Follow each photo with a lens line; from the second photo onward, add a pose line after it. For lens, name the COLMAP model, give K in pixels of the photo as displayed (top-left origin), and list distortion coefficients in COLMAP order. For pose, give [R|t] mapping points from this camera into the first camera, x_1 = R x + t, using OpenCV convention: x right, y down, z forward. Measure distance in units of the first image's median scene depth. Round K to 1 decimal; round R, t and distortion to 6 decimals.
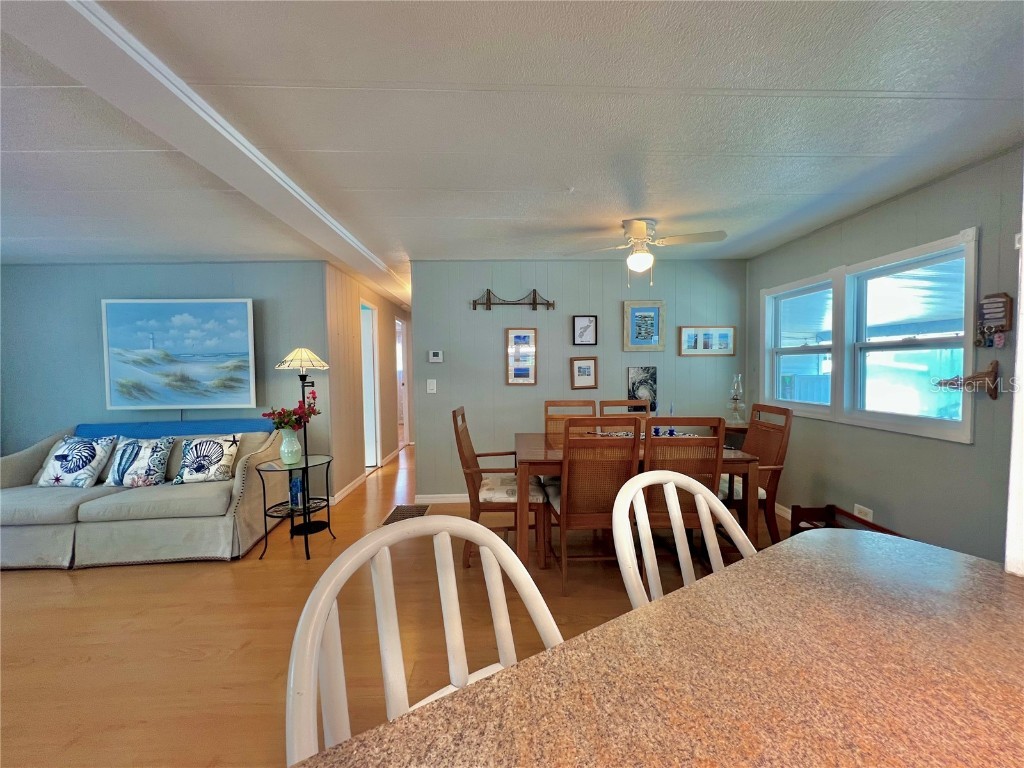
lens RADIAL K [[410.5, 0, 514.9], [0, 410.5, 382.9], [0, 0, 1]] dist [-0.001569, 0.000117]
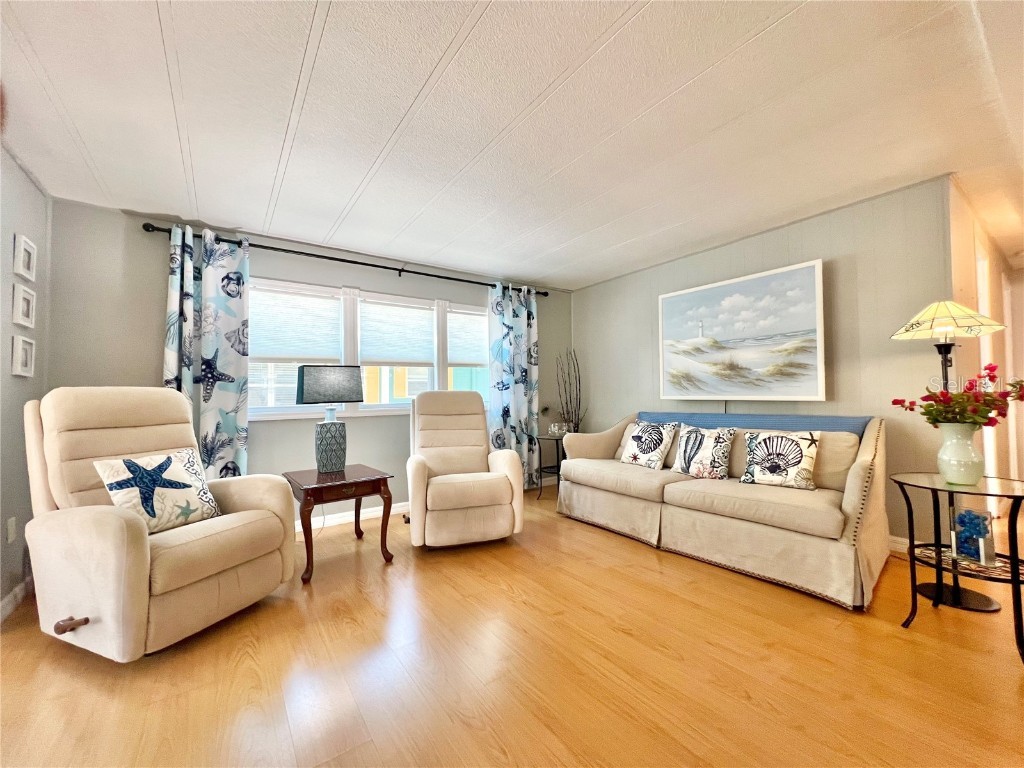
lens RADIAL K [[410.5, 0, 514.9], [0, 410.5, 382.9], [0, 0, 1]] dist [-0.001569, 0.000117]
pose [[0.556349, -0.013811, -0.830834, -0.368461], [-0.026771, 0.999045, -0.034533, 0.079257], [0.830518, 0.041455, 0.555447, 0.115080]]
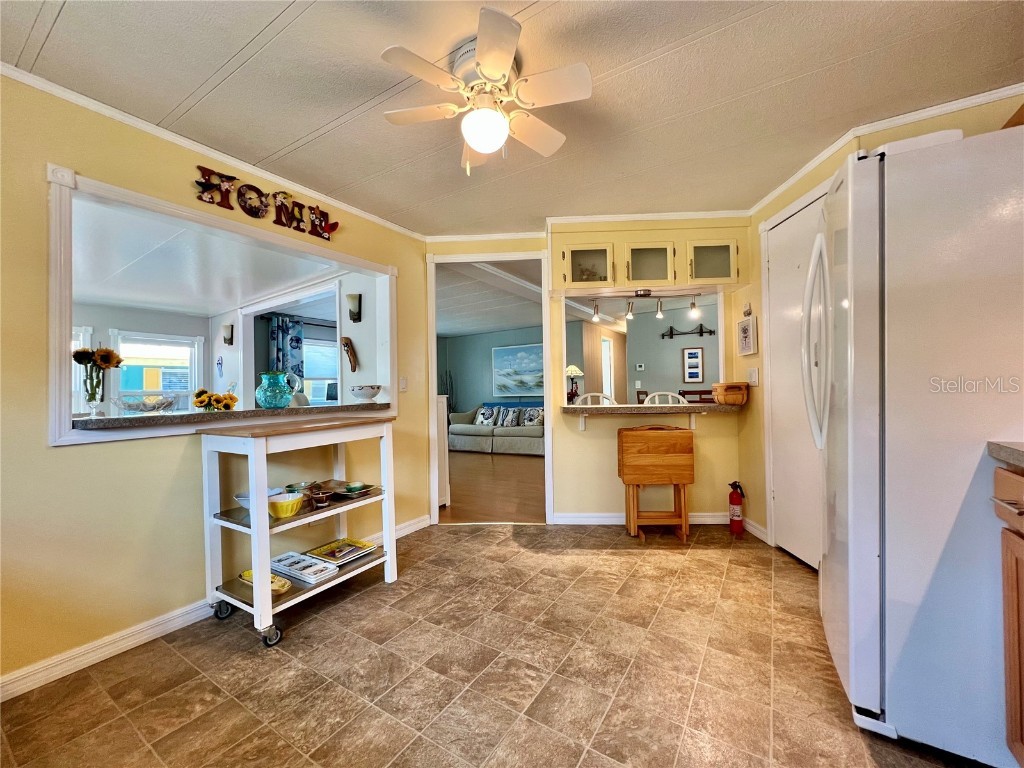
lens RADIAL K [[410.5, 0, 514.9], [0, 410.5, 382.9], [0, 0, 1]] dist [-0.001569, 0.000117]
pose [[0.826158, -0.018636, -0.563130, 0.423679], [-0.009476, 0.998852, -0.046959, 0.108107], [0.563359, 0.044132, 0.825033, -0.898778]]
